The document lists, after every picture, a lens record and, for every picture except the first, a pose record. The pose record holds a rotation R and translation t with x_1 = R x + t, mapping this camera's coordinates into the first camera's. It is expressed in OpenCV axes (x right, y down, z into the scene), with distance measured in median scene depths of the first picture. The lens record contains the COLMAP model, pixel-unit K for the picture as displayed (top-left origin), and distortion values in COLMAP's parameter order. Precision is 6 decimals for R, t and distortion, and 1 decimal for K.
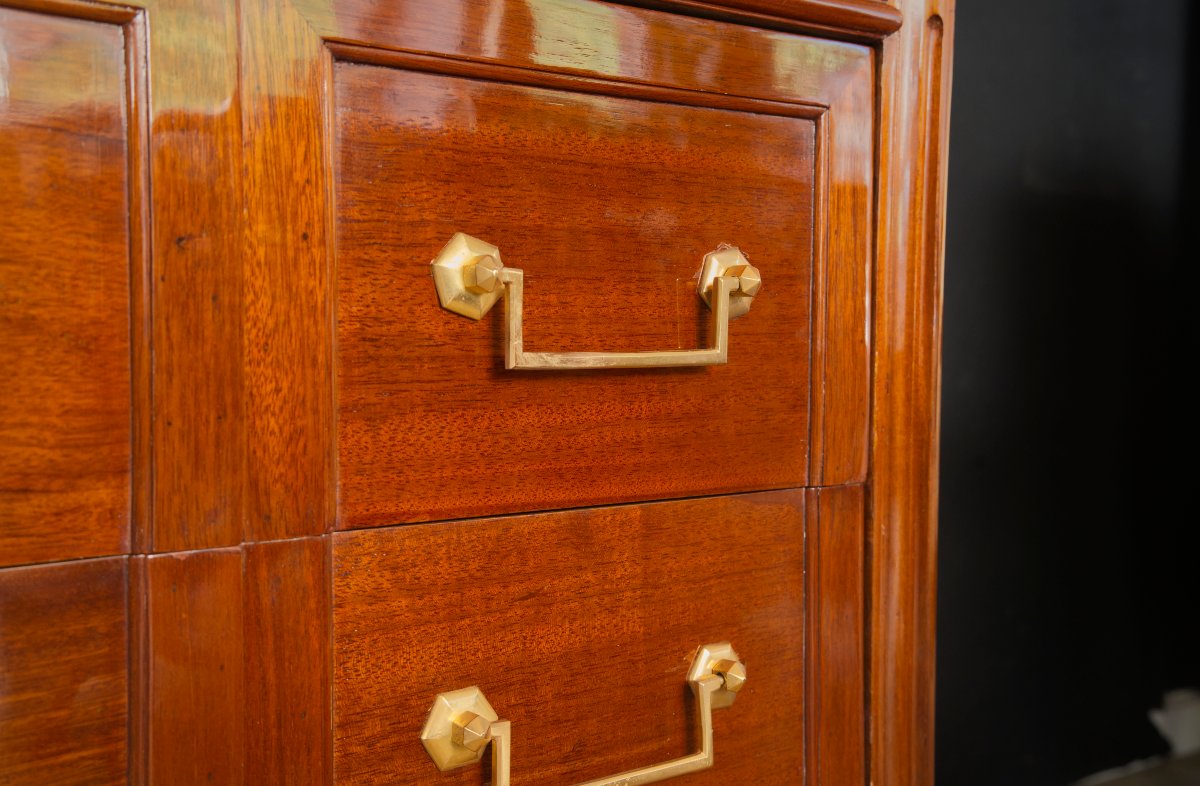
lens RADIAL K [[1348.4, 0, 600.0], [0, 1348.4, 393.0], [0, 0, 1]] dist [0.001751, 0.000193]
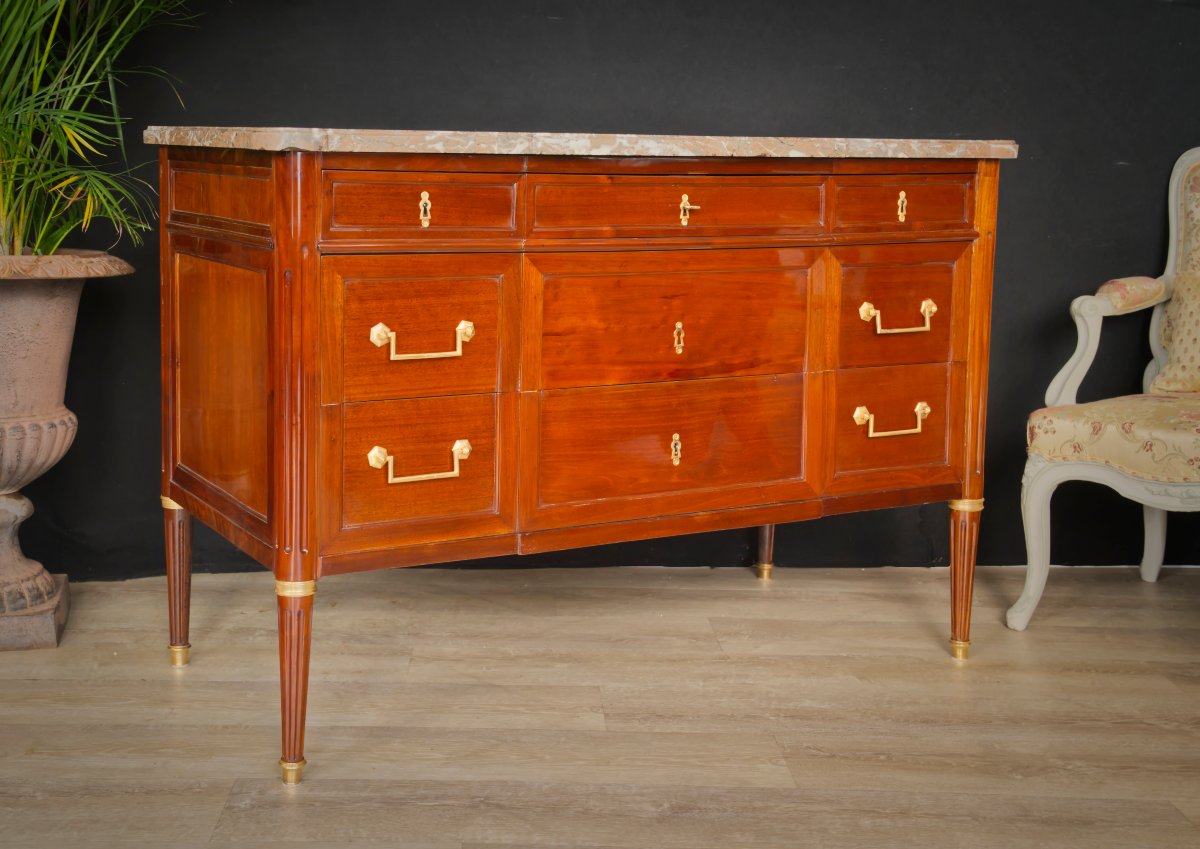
lens RADIAL K [[1757.3, 0, 600.0], [0, 1757.3, 424.5], [0, 0, 1]] dist [-0.028863, -0.059046]
pose [[0.993687, 0.025162, -0.109329, -0.295818], [-0.013568, 0.994325, 0.105518, -0.282101], [0.111363, -0.103368, 0.988389, -4.315904]]
